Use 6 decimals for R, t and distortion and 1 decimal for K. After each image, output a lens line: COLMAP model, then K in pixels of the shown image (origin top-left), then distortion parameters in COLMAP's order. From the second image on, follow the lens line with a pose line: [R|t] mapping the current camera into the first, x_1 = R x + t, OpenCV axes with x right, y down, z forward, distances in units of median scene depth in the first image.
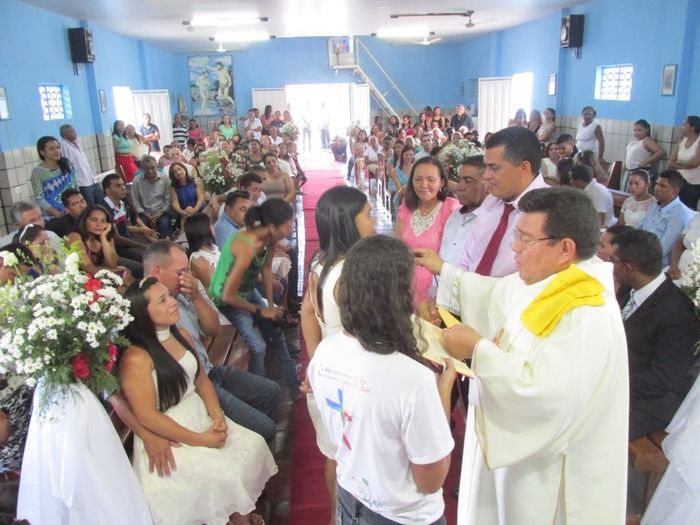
lens RADIAL K [[613.9, 0, 350.2], [0, 613.9, 262.6], [0, 0, 1]] dist [-0.030190, 0.015791]
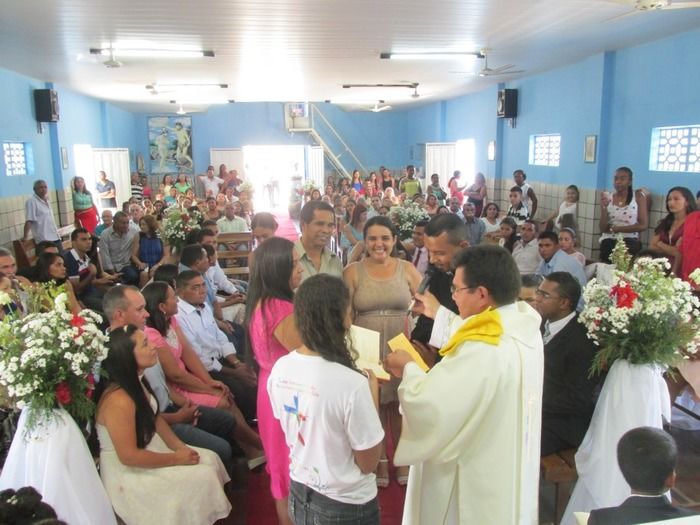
lens RADIAL K [[613.9, 0, 354.5], [0, 613.9, 255.8], [0, 0, 1]] dist [-0.030190, 0.015791]
pose [[0.996738, 0.005327, 0.080525, 0.000884], [0.003115, 0.994536, -0.104352, 0.008986], [-0.080640, 0.104263, 0.991275, -0.047849]]
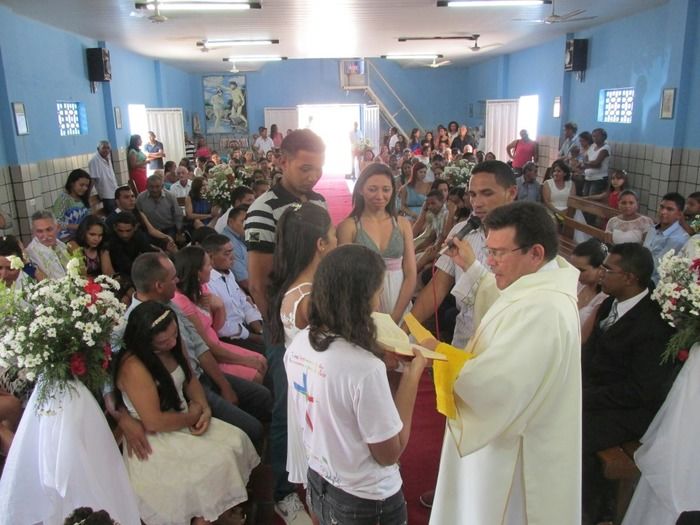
lens RADIAL K [[613.9, 0, 349.2], [0, 613.9, 256.9], [0, 0, 1]] dist [-0.030190, 0.015791]
pose [[0.999632, 0.015734, -0.022118, 0.013116], [-0.016597, 0.999086, -0.039389, 0.004250], [0.021478, 0.039742, 0.998979, -0.015351]]
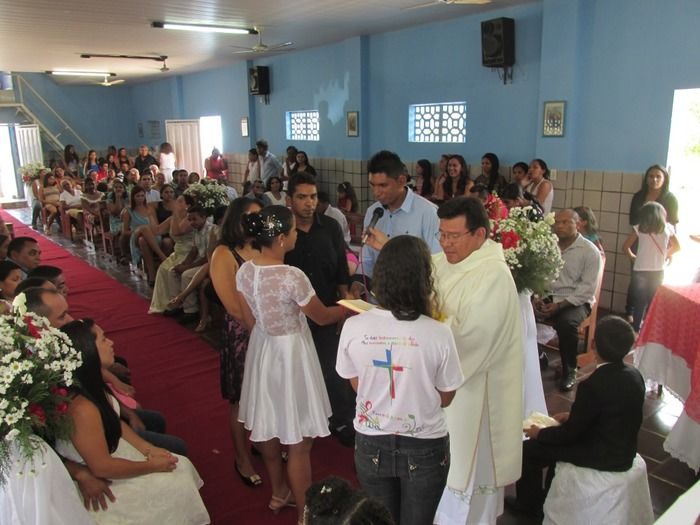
lens RADIAL K [[613.9, 0, 349.1], [0, 613.9, 263.4], [0, 0, 1]] dist [-0.030190, 0.015791]
pose [[0.848057, -0.100012, 0.520381, -0.122180], [0.132880, 0.990787, -0.026134, 0.006811], [-0.512973, 0.091311, 0.853534, -0.017762]]
